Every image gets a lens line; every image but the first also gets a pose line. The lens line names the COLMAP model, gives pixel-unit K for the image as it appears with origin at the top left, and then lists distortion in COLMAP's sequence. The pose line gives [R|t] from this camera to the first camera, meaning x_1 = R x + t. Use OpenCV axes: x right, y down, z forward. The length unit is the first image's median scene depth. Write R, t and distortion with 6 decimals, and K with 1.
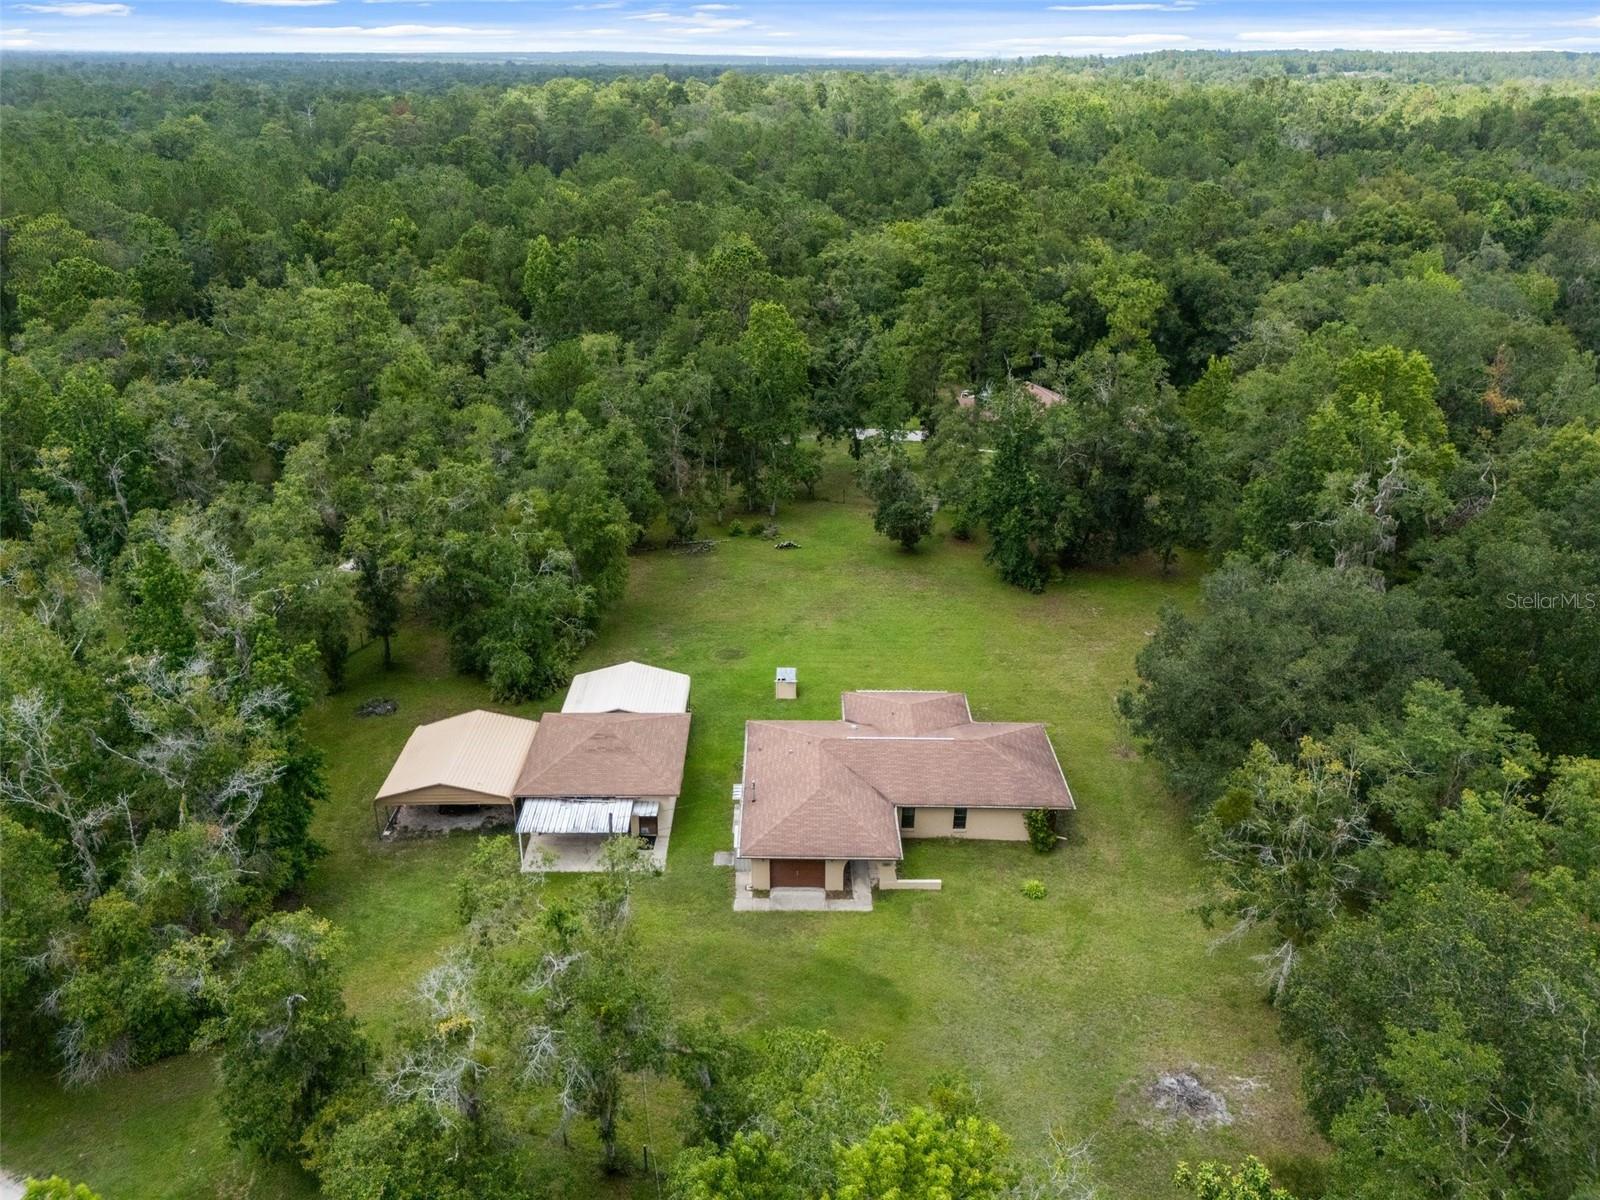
lens RADIAL K [[1129.7, 0, 799.8], [0, 1129.7, 601.8], [0, 0, 1]] dist [0.007499, 0.000463]
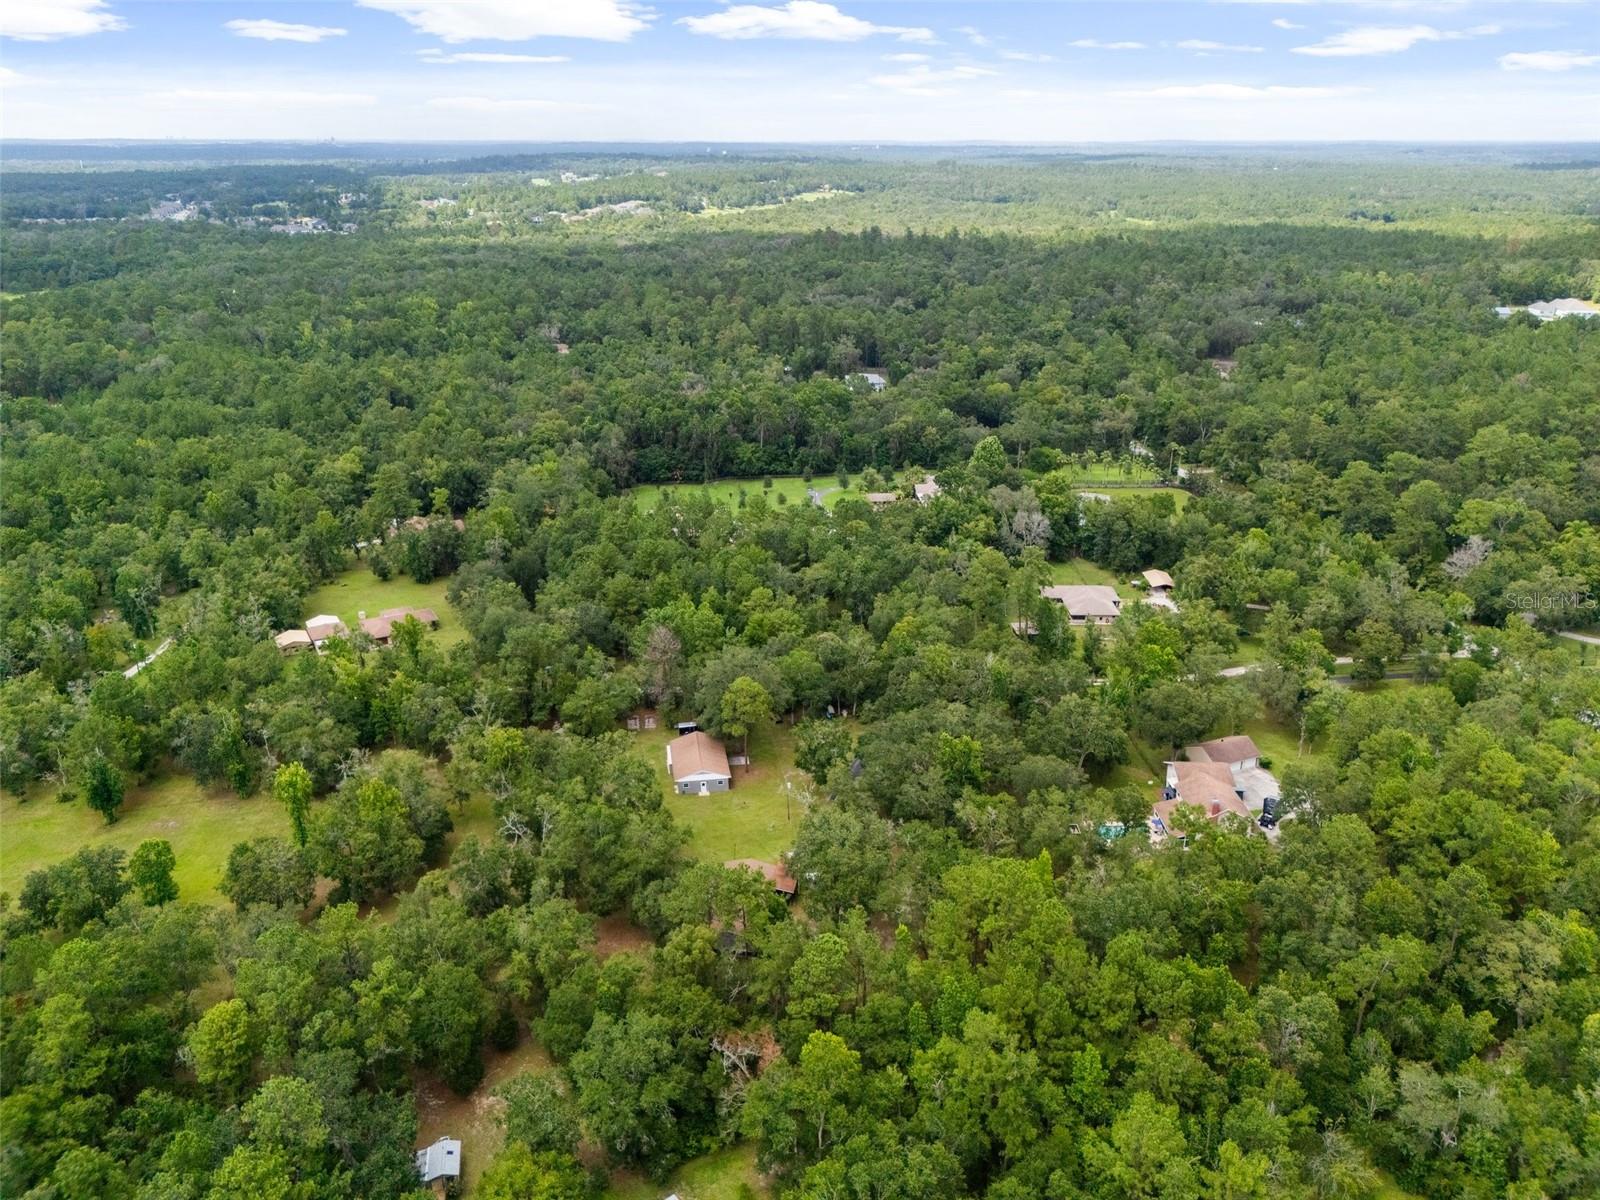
lens RADIAL K [[1129.7, 0, 799.9], [0, 1129.7, 602.5], [0, 0, 1]] dist [0.007499, 0.000463]
pose [[0.865950, -0.181030, 0.466218, -0.400226], [0.202421, 0.979289, 0.004277, 0.246989], [-0.457336, 0.090668, 0.884660, -2.415494]]
